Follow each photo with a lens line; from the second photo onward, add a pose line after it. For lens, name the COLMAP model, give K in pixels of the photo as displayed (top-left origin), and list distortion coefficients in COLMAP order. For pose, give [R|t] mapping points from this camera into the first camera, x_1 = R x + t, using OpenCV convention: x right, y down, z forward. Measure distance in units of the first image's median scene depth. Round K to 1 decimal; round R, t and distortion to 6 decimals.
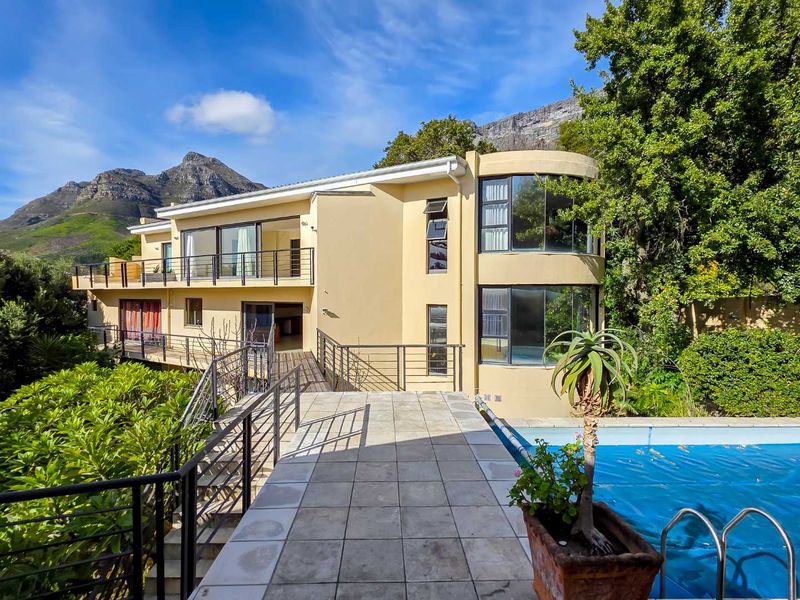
lens RADIAL K [[400.5, 0, 400.0], [0, 400.5, 300.0], [0, 0, 1]] dist [0.000757, -0.000016]
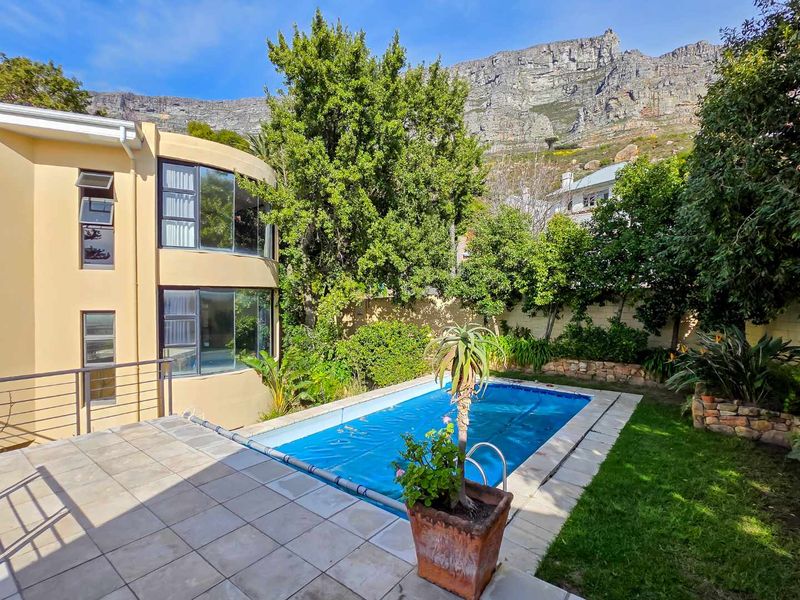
lens RADIAL K [[392.9, 0, 391.9], [0, 392.9, 301.0], [0, 0, 1]] dist [0.013048, -0.000849]
pose [[0.648362, -0.009292, 0.761276, -0.123379], [0.014384, 0.999897, -0.000046, 0.001471], [-0.761196, 0.010980, 0.648429, 0.098082]]
